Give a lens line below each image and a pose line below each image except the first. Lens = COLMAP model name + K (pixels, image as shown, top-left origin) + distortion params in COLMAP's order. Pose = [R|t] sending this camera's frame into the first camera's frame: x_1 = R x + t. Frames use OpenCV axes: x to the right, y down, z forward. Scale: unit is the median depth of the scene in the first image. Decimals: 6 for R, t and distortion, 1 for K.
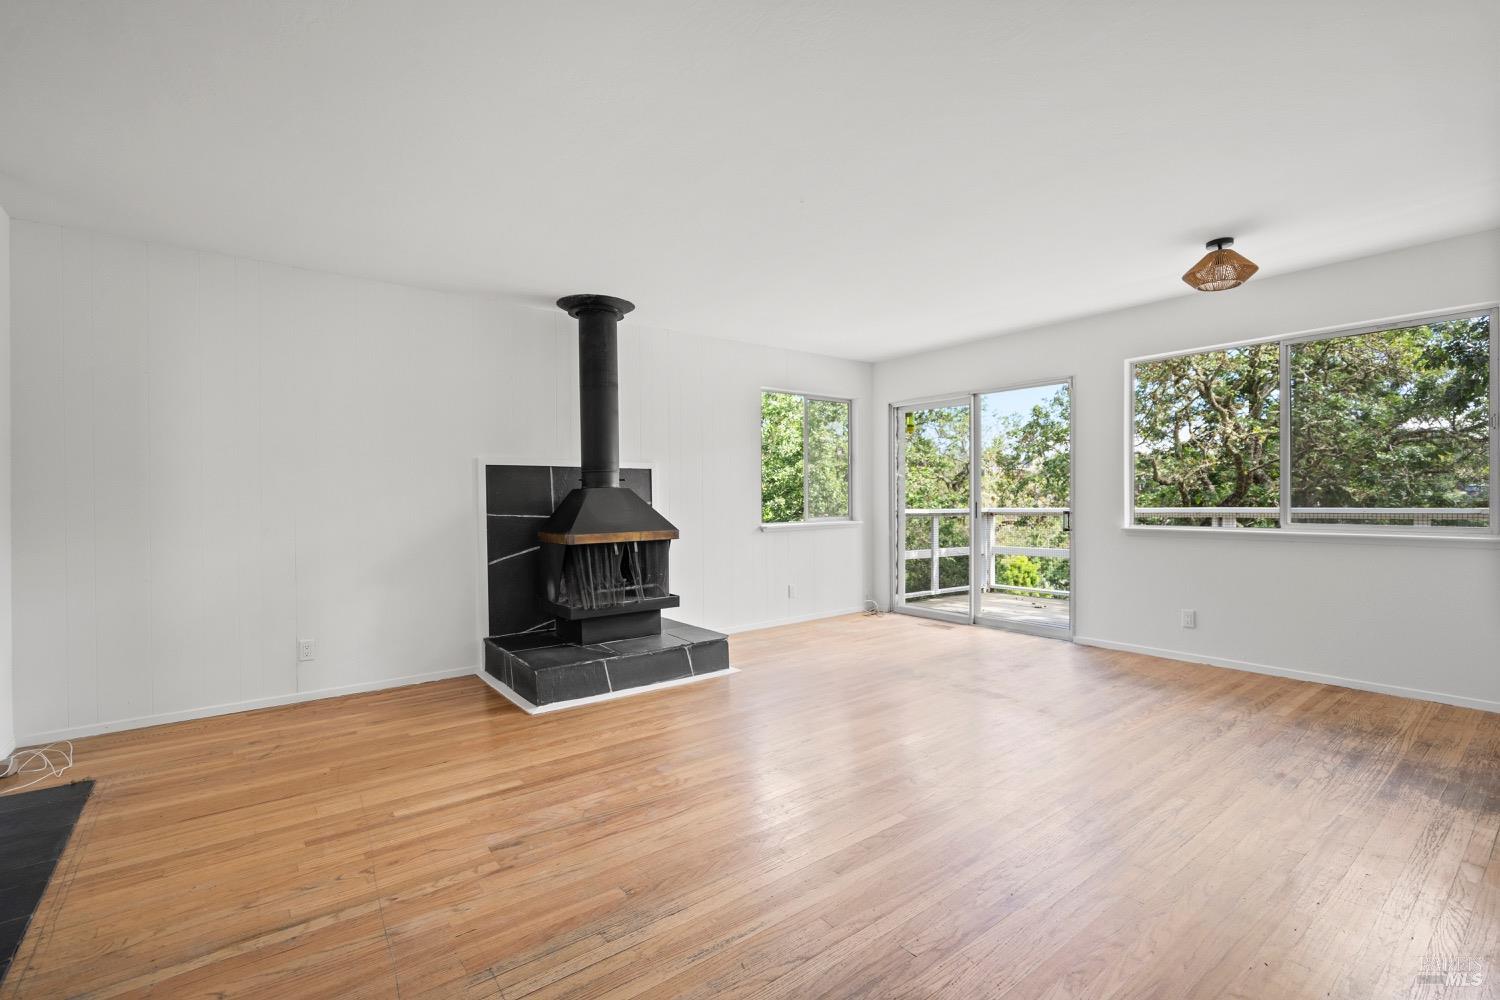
lens RADIAL K [[684.6, 0, 758.3], [0, 684.6, 513.4], [0, 0, 1]] dist [-0.006857, 0.002137]
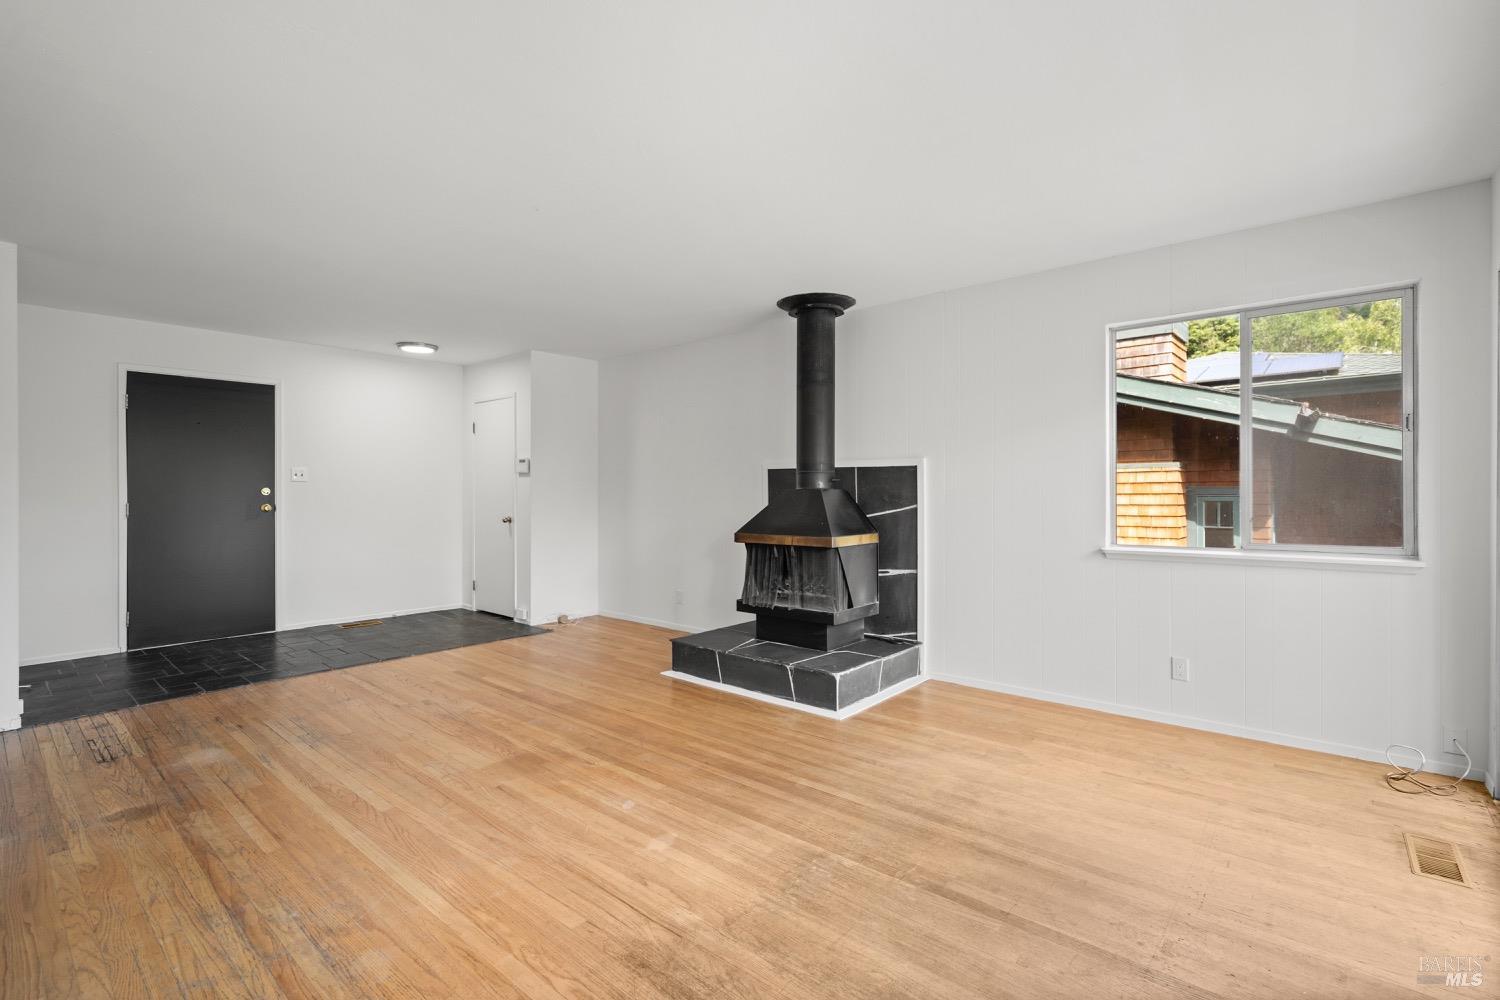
lens RADIAL K [[684.6, 0, 741.6], [0, 684.6, 502.6], [0, 0, 1]] dist [-0.006857, 0.002137]
pose [[0.178237, 0.015799, -0.983861, 0.853495], [-0.028028, 0.999547, 0.010974, -0.030995], [0.983588, 0.025619, 0.178599, 0.862690]]
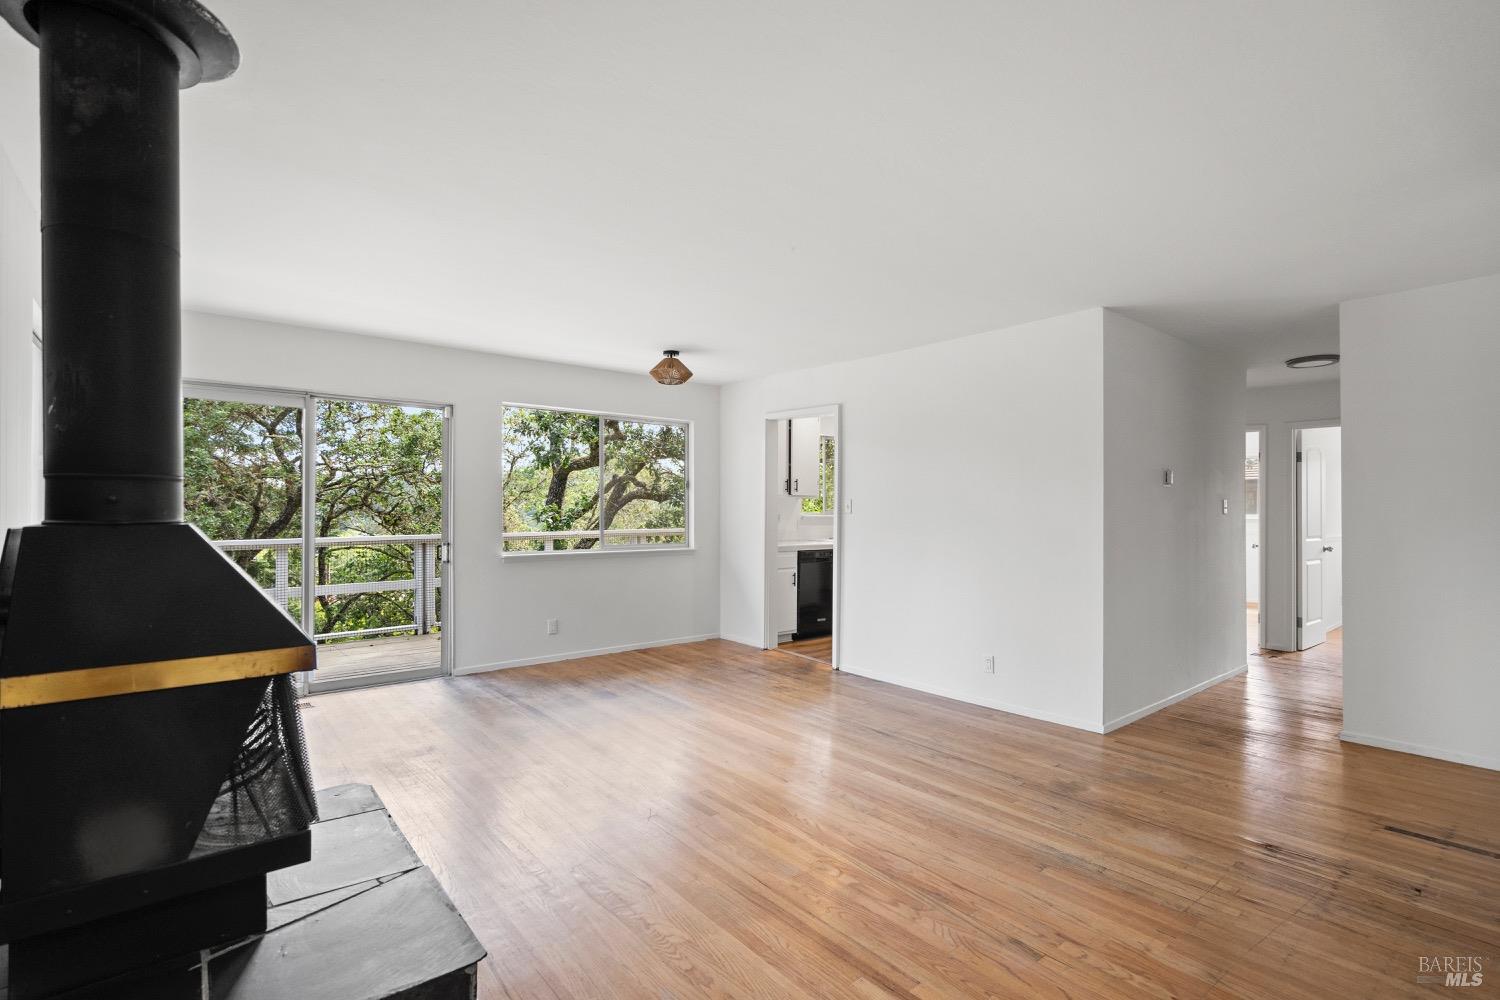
lens RADIAL K [[684.6, 0, 762.2], [0, 684.6, 506.4], [0, 0, 1]] dist [-0.006857, 0.002137]
pose [[-0.031292, 0.013457, 0.999420, -0.725417], [0.025273, 0.999600, -0.012668, -0.040177], [-0.999191, 0.024862, -0.031619, 0.795456]]
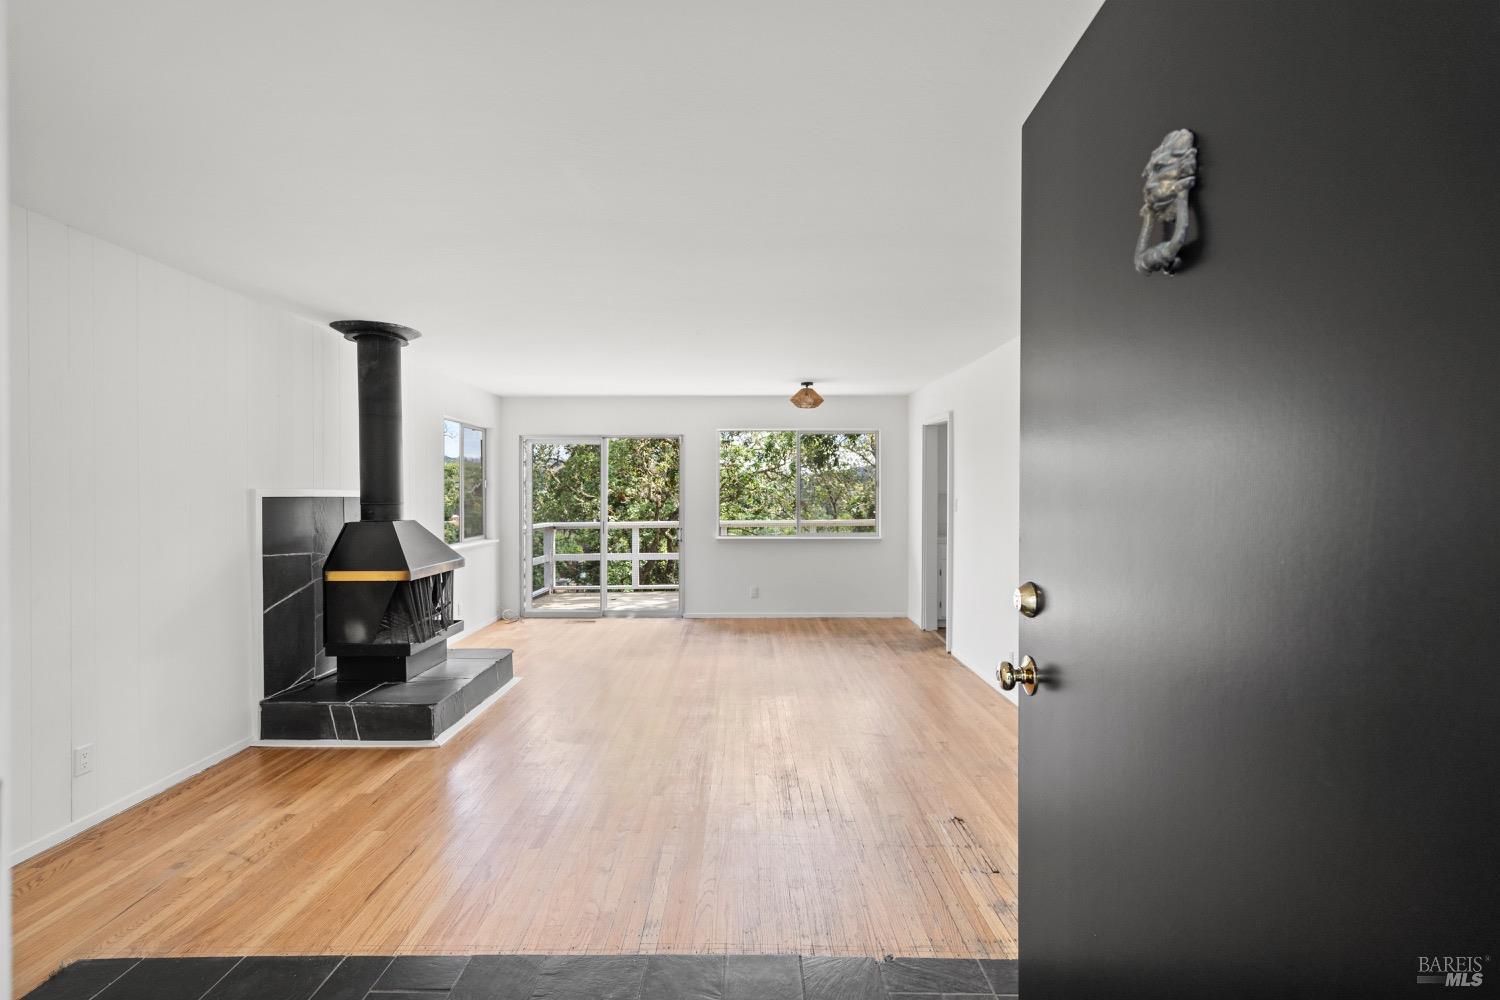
lens RADIAL K [[684.6, 0, 760.5], [0, 684.6, 488.0], [0, 0, 1]] dist [-0.006857, 0.002137]
pose [[0.605175, 0.012802, 0.795989, -0.813416], [0.017975, 0.999396, -0.029739, -0.053799], [-0.795889, 0.032305, 0.604580, -0.020176]]
